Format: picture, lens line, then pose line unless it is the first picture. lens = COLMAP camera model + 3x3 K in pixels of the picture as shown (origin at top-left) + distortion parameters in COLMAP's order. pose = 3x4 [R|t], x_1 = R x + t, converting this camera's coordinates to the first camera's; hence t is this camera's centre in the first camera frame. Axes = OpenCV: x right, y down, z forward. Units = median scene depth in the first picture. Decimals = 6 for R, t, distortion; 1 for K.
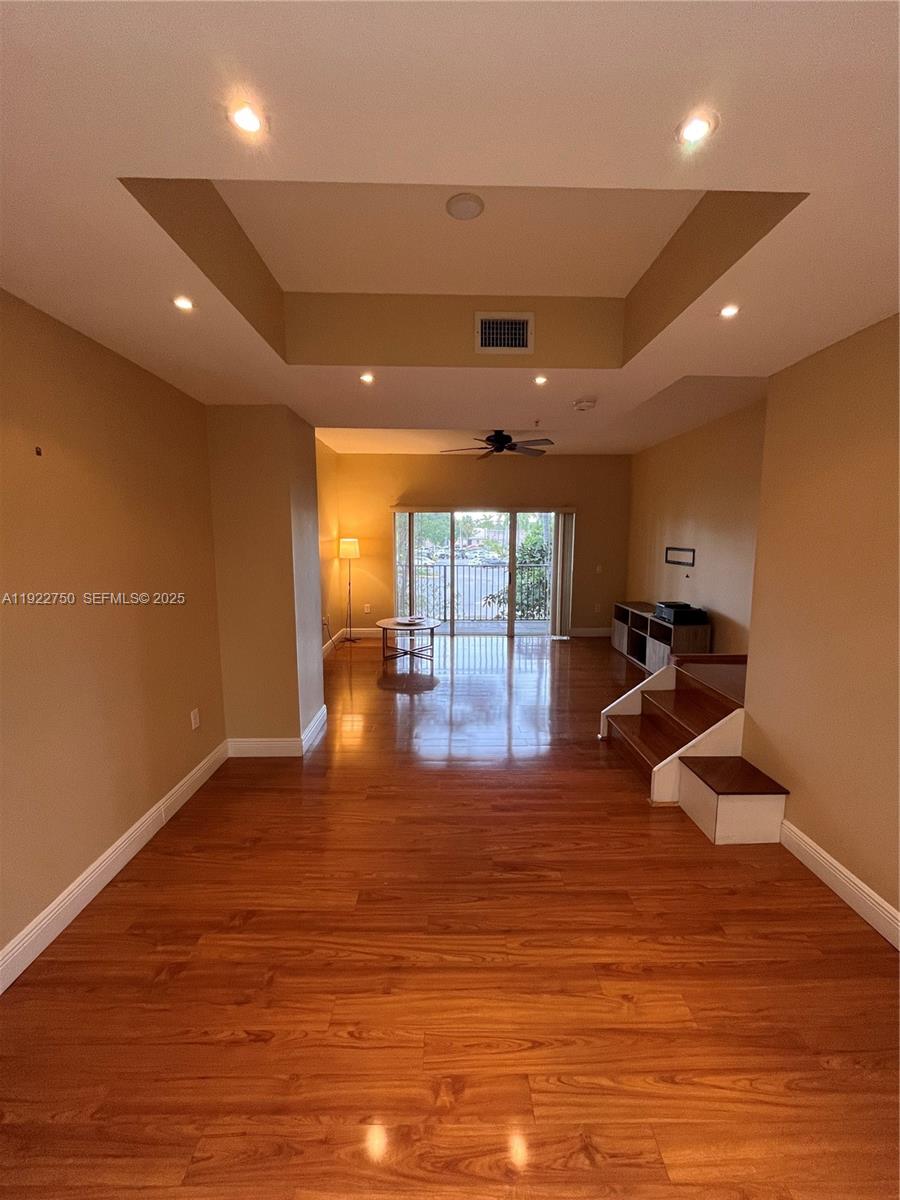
lens RADIAL K [[482.7, 0, 450.1], [0, 482.7, 597.3], [0, 0, 1]] dist [-0.004454, 0.000057]
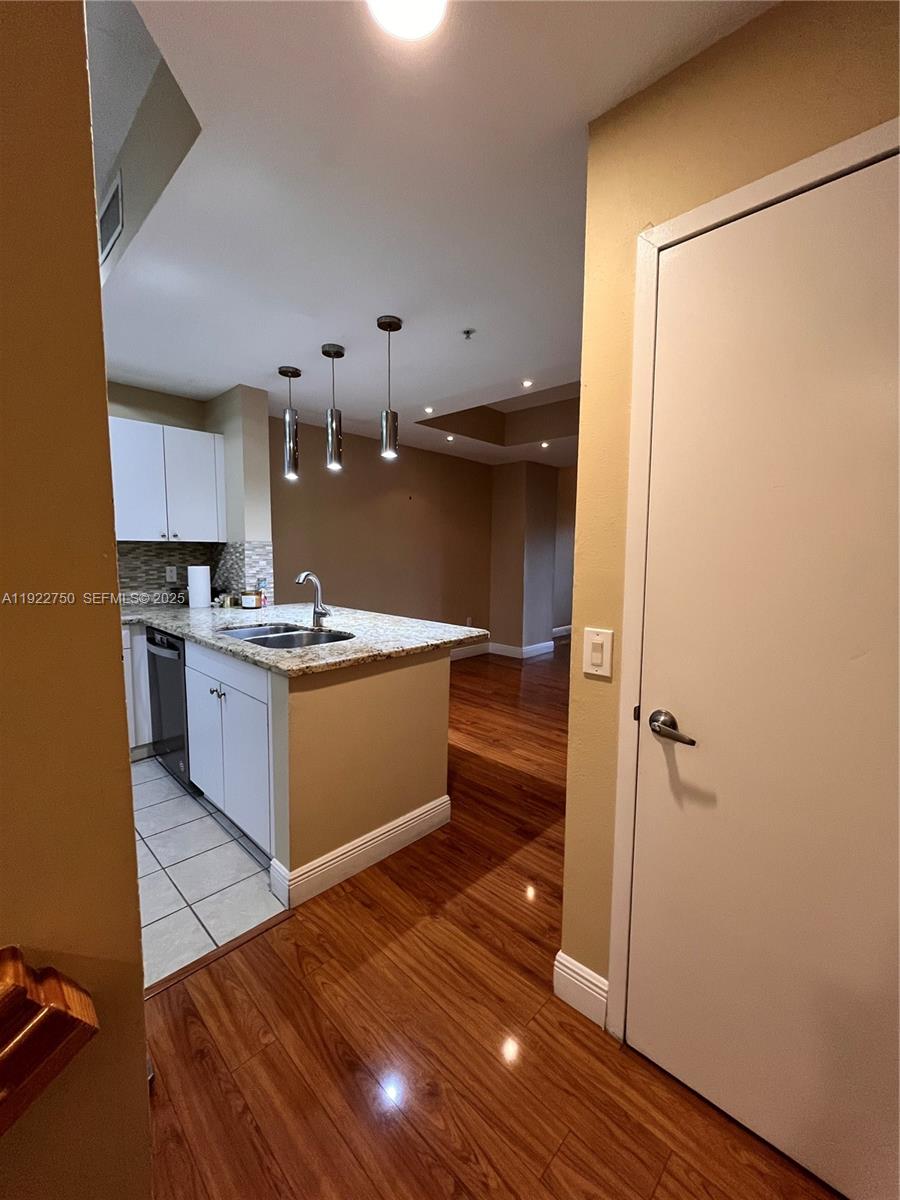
lens RADIAL K [[482.7, 0, 452.8], [0, 482.7, 601.3], [0, 0, 1]] dist [-0.004454, 0.000057]
pose [[0.713593, 0.083860, -0.695524, 1.623535], [-0.100408, 0.994802, 0.016929, 0.275223], [0.693328, 0.057756, 0.718304, -0.992465]]
